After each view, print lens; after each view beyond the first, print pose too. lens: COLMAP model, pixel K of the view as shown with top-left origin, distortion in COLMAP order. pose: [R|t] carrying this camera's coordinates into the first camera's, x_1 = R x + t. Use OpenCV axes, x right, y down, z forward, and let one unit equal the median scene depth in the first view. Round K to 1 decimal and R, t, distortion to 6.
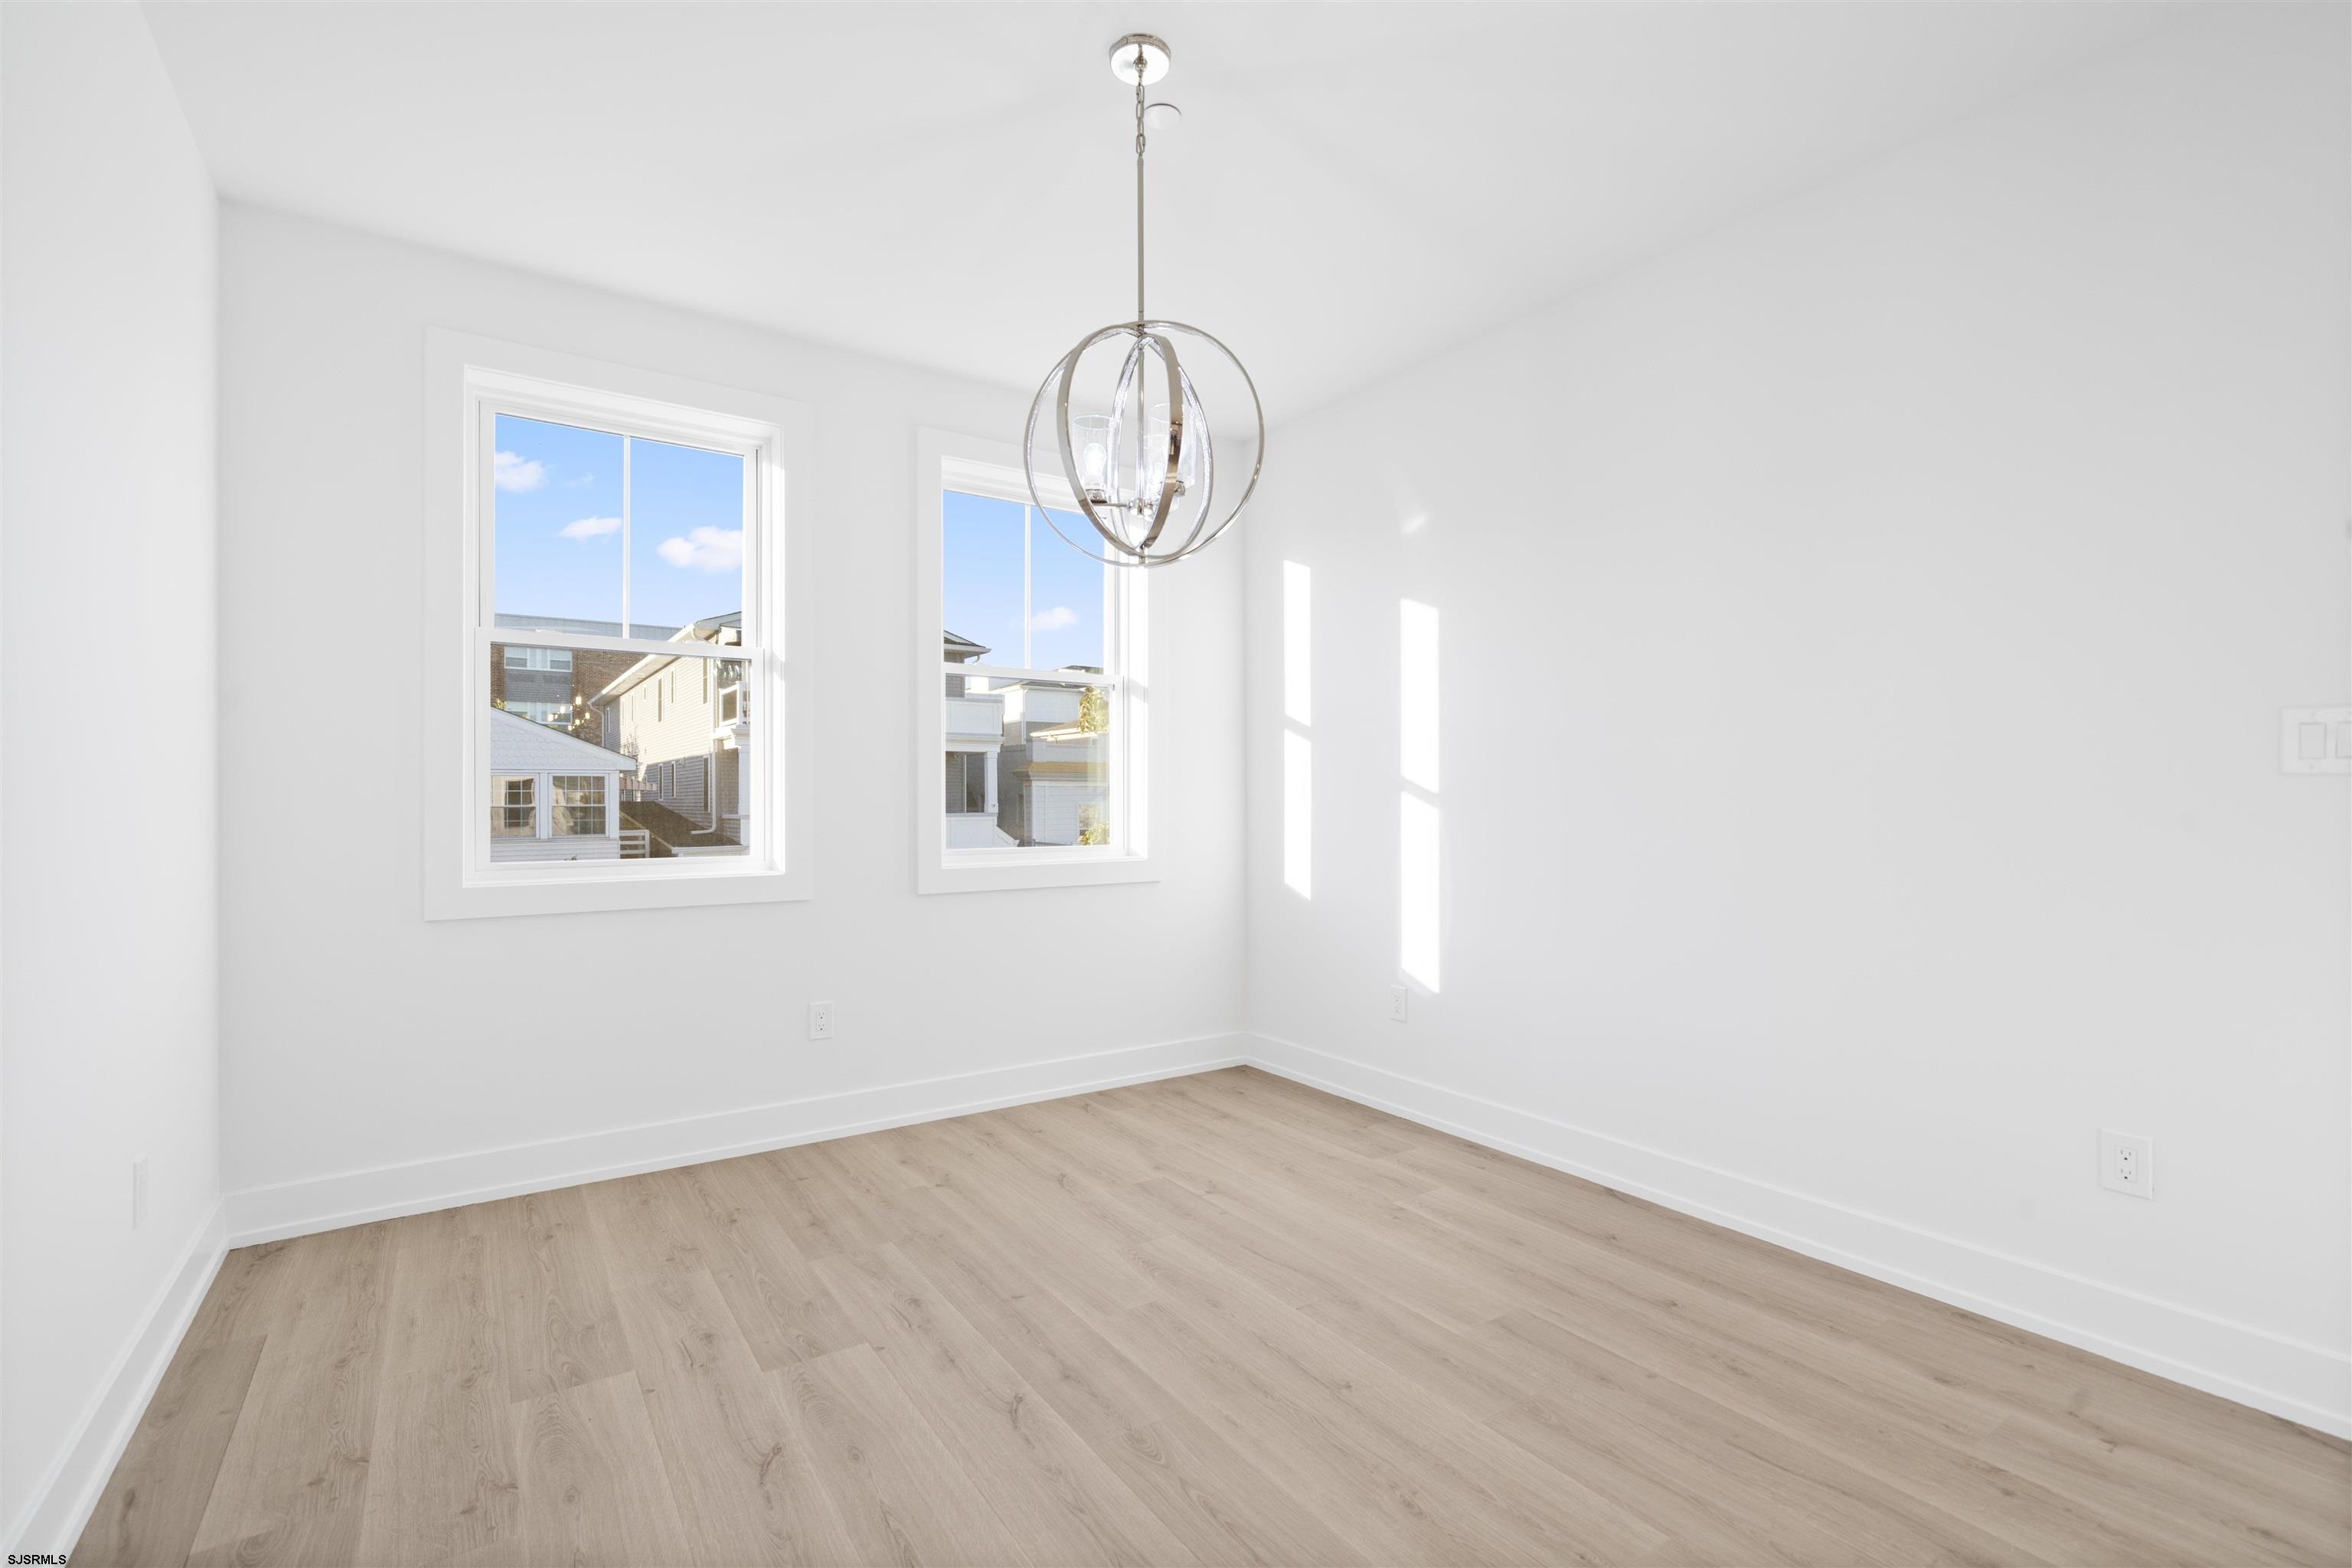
lens RADIAL K [[1050.5, 0, 1177.5], [0, 1050.5, 790.6], [0, 0, 1]] dist [0.001158, 0.000535]
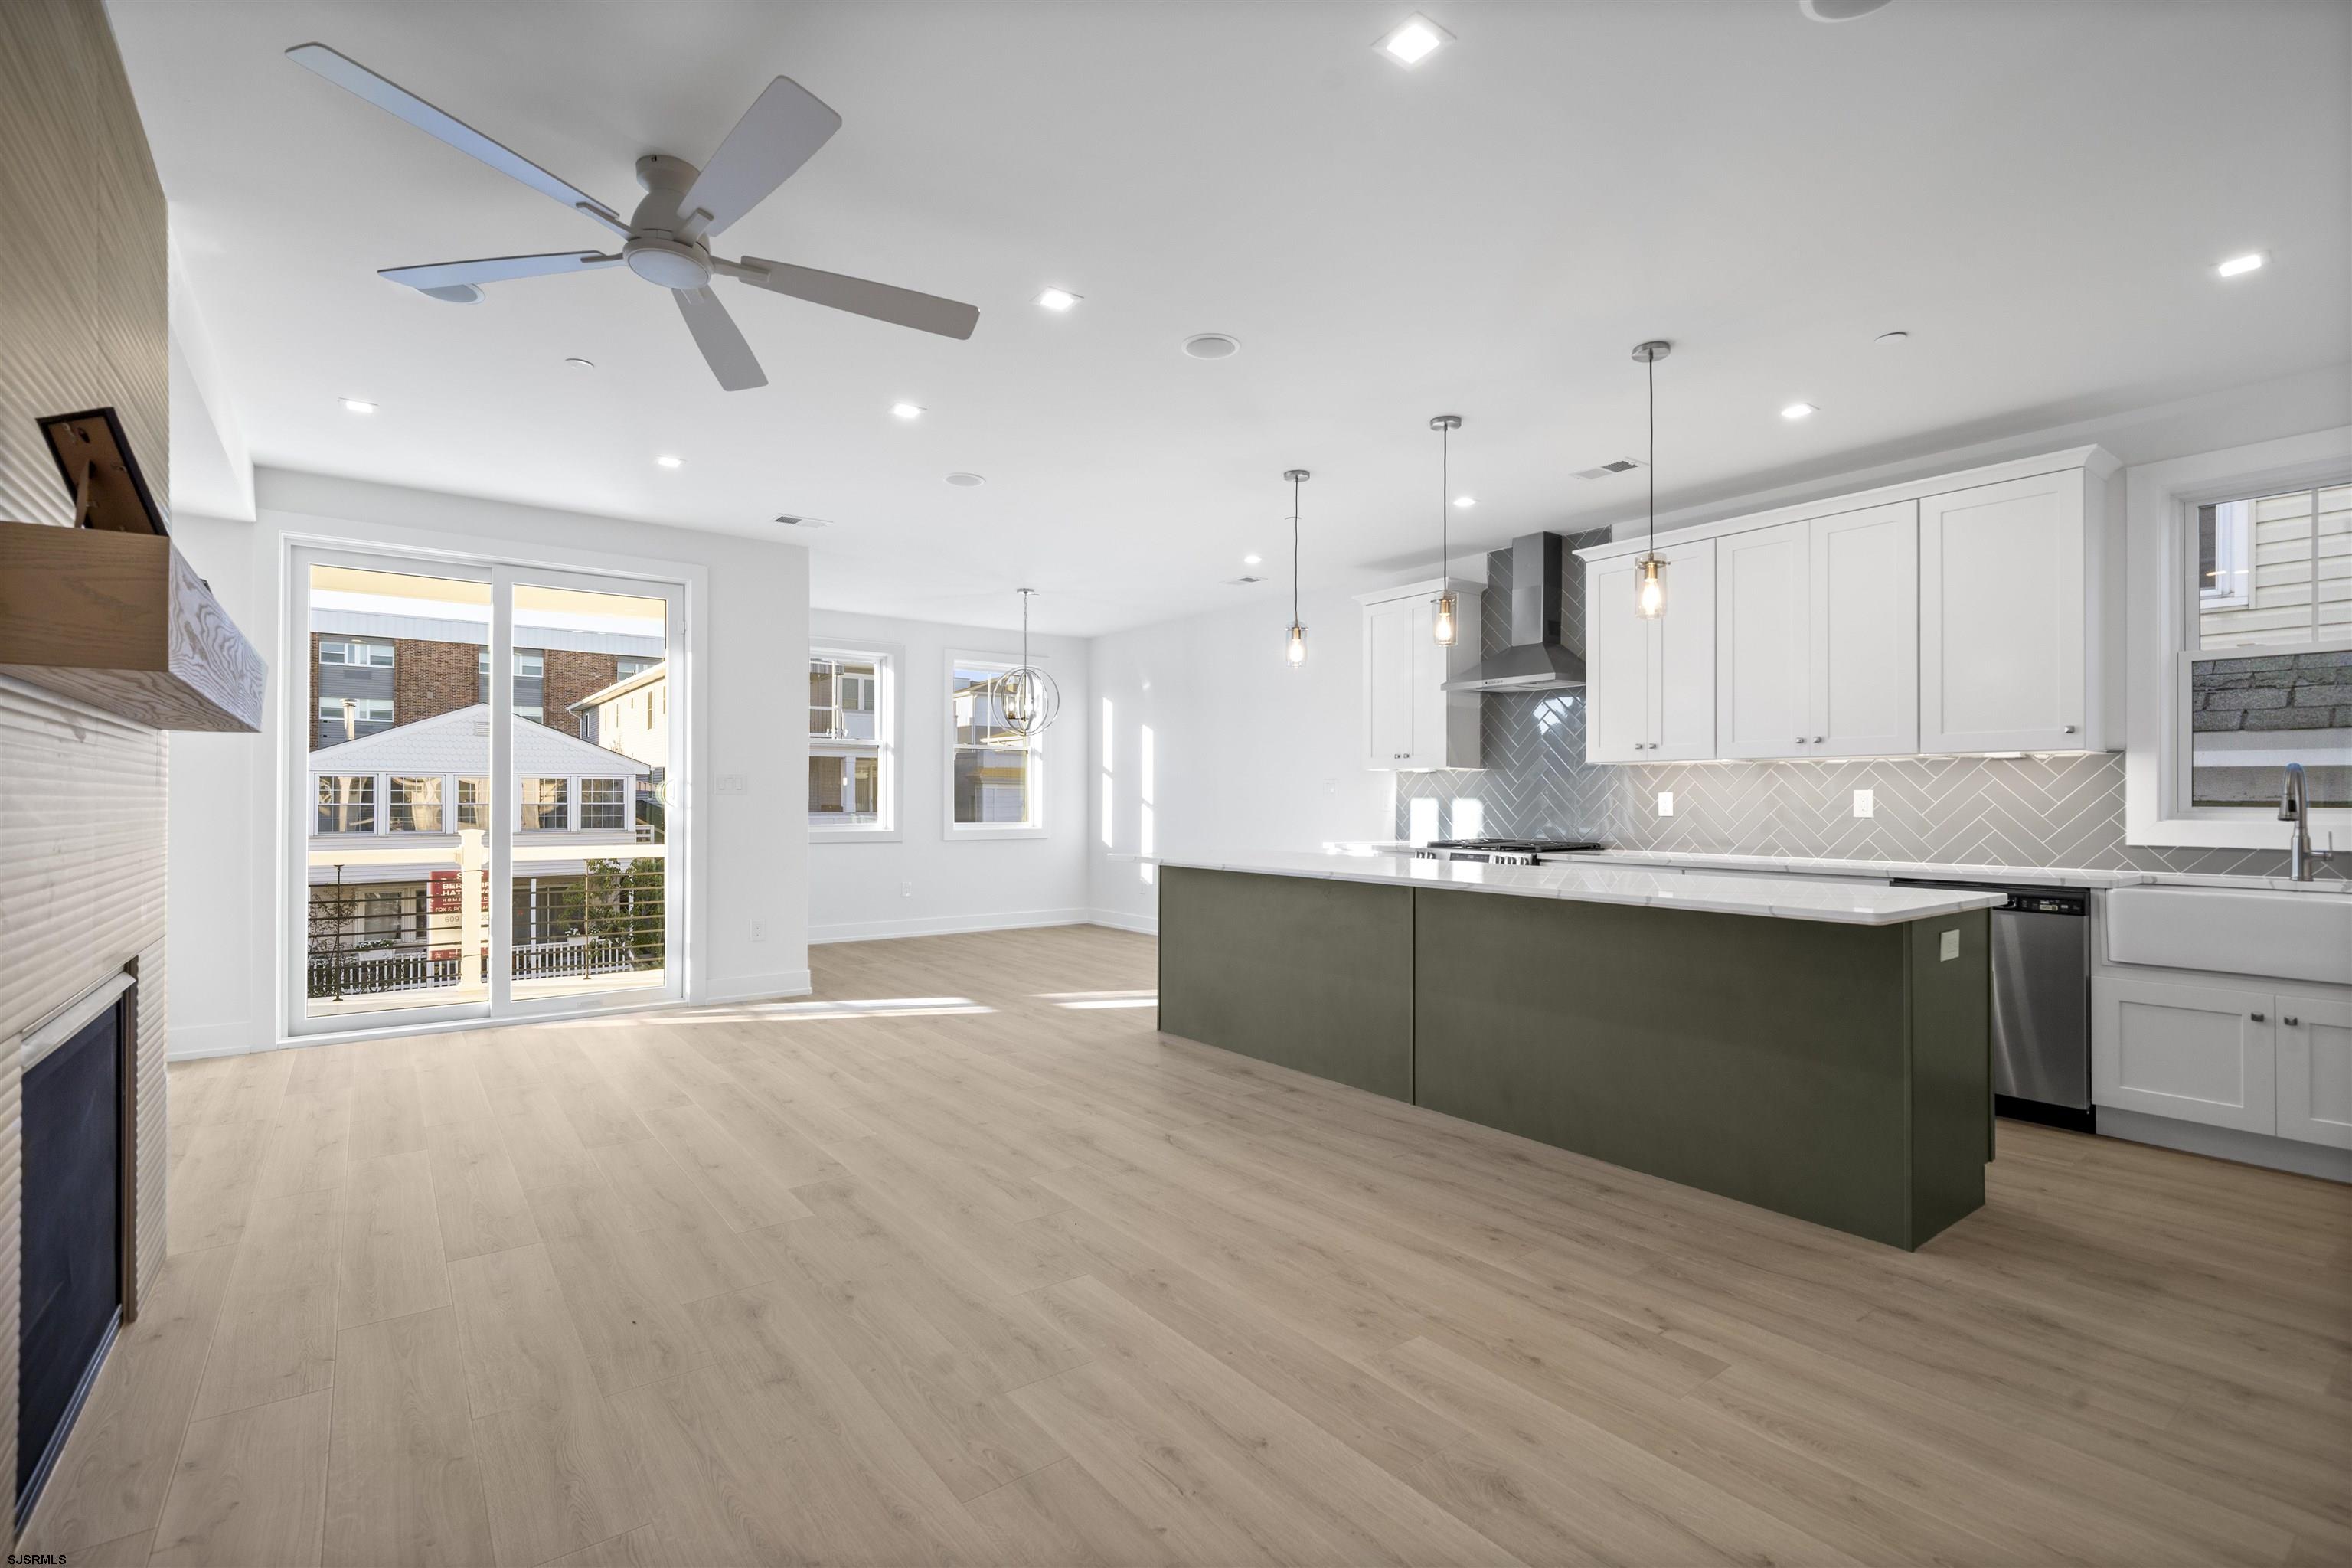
lens RADIAL K [[1065.7, 0, 1166.6], [0, 1065.7, 789.0], [0, 0, 1]] dist [0.001906, -0.000023]
pose [[0.999299, 0.005295, 0.037072, 0.028290], [-0.005225, 0.999984, -0.001989, -0.003527], [-0.037082, 0.001794, 0.999311, -0.238030]]
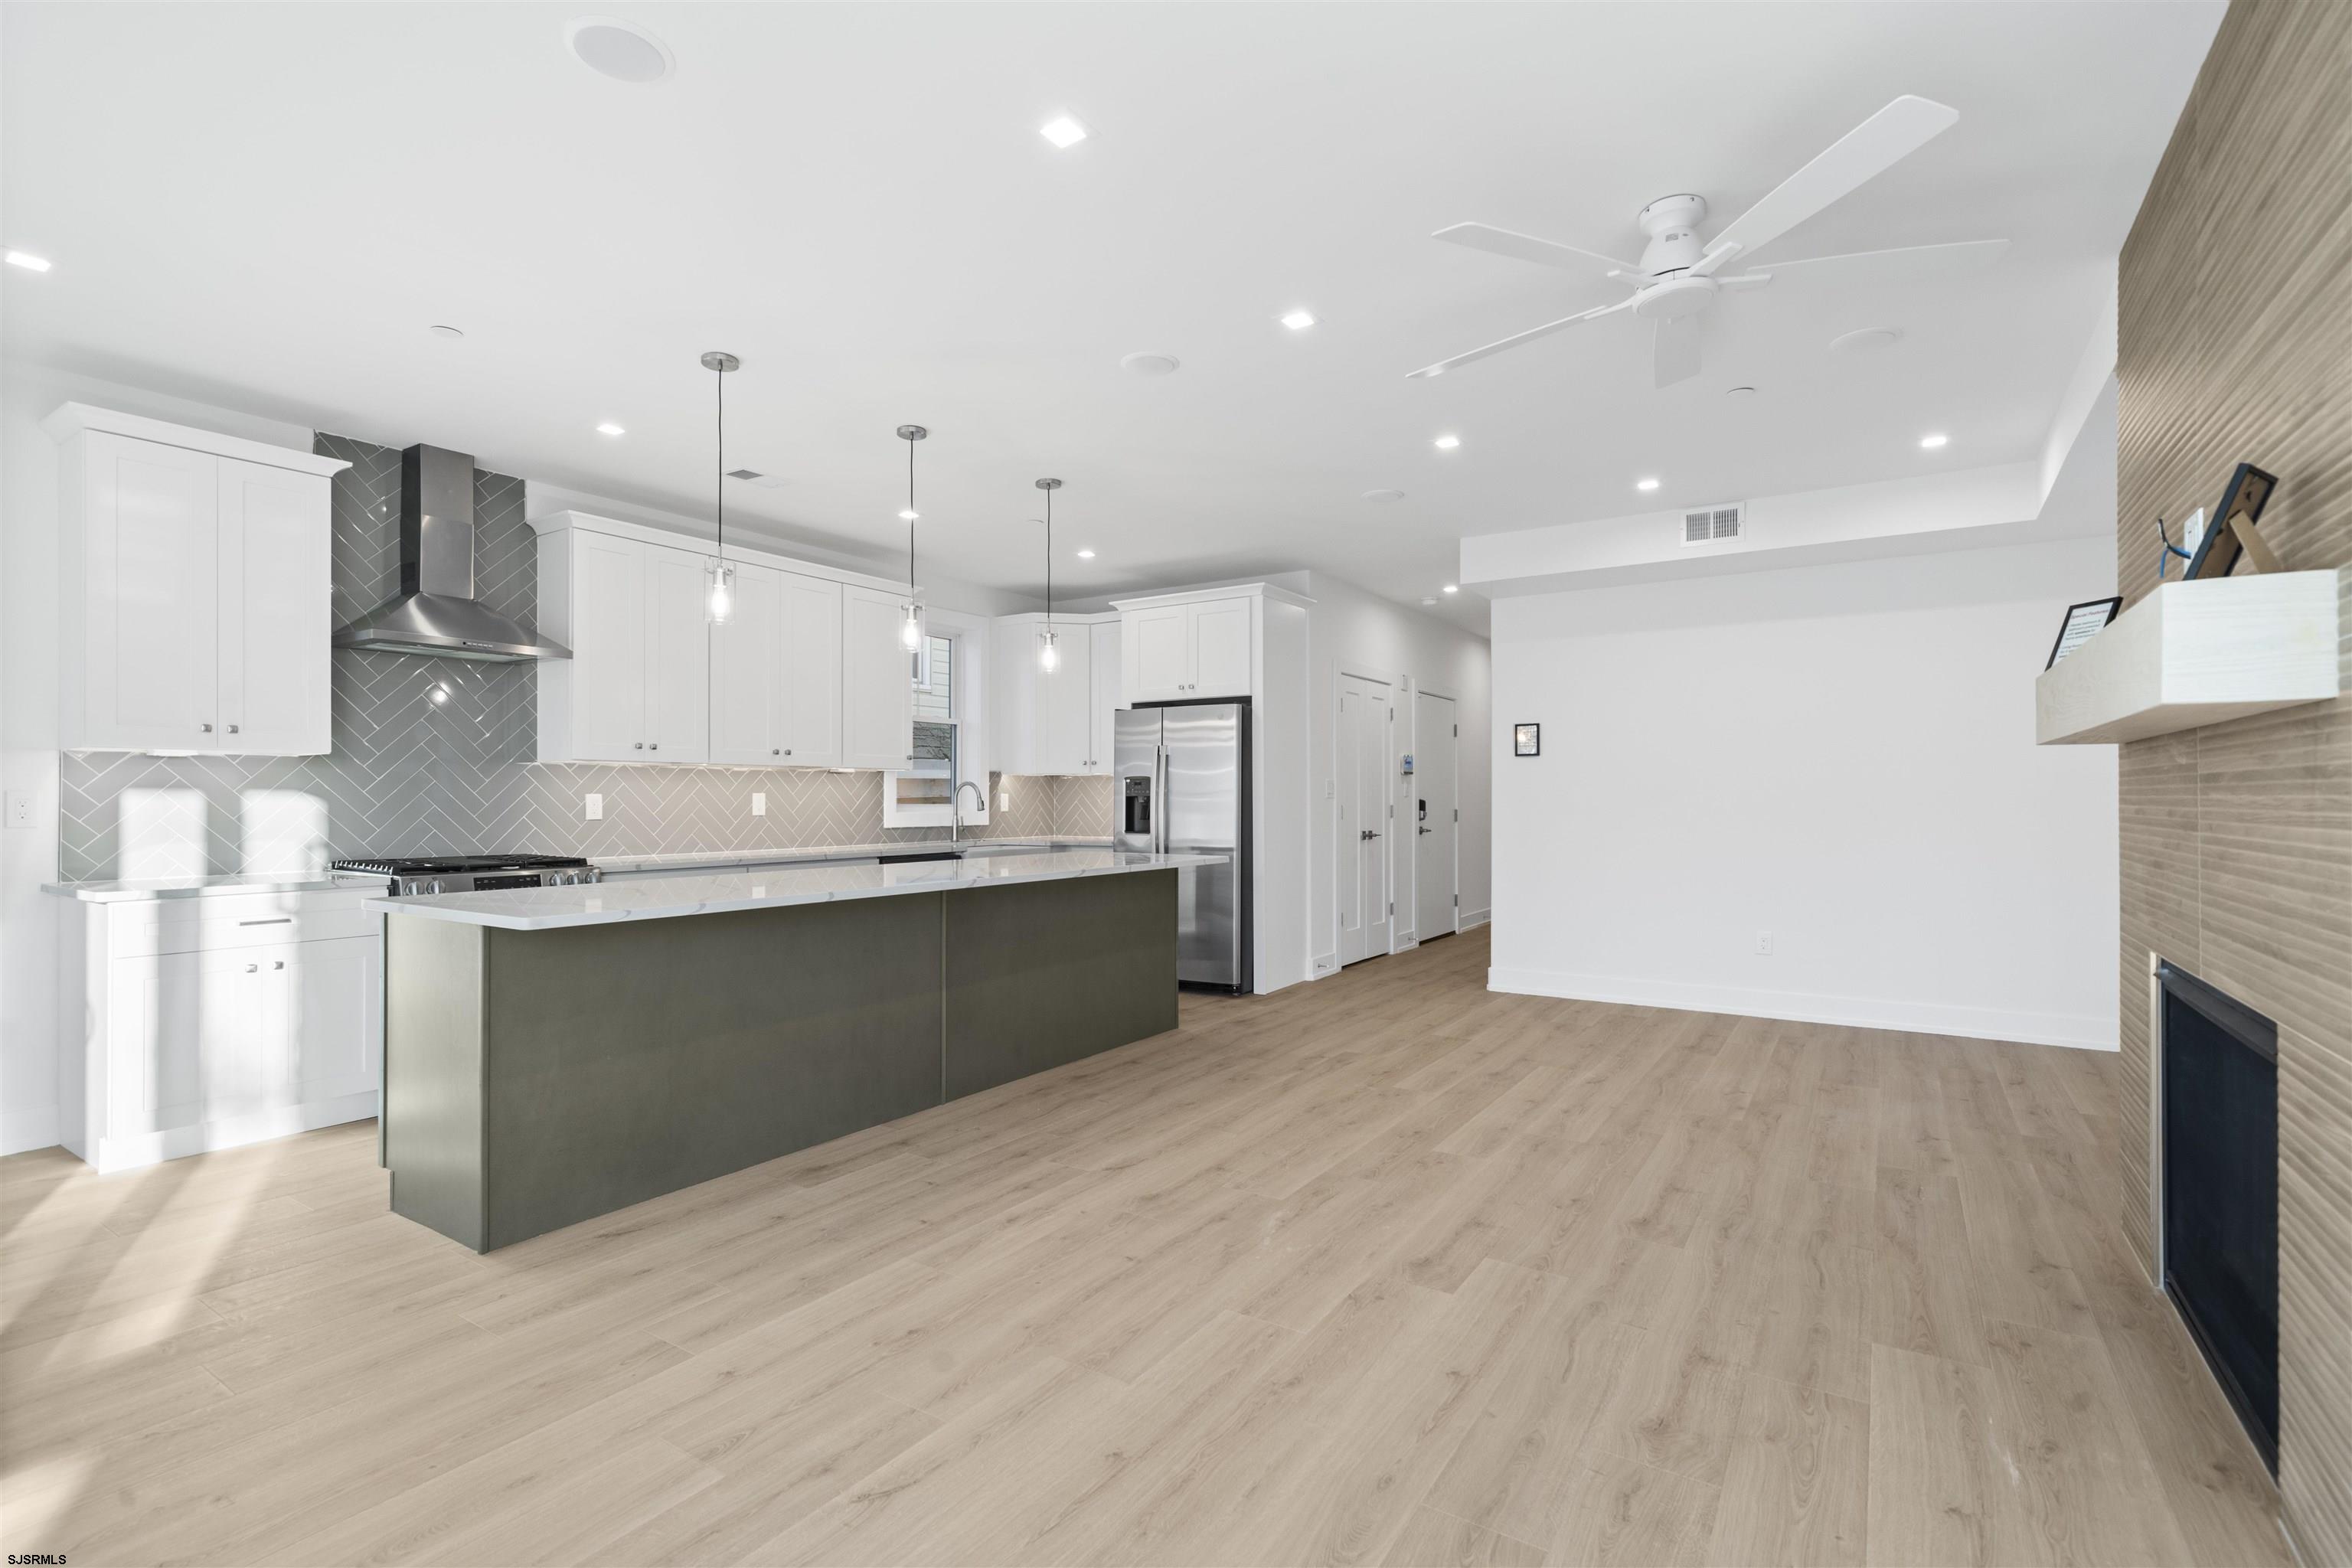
lens RADIAL K [[1083.3, 0, 1180.4], [0, 1083.3, 793.0], [0, 0, 1]] dist [0.000544, 0.000066]
pose [[-0.380280, 0.007429, 0.924842, -0.107696], [-0.006674, 0.999920, -0.010776, -0.002426], [-0.924847, -0.010271, -0.380200, -0.030878]]
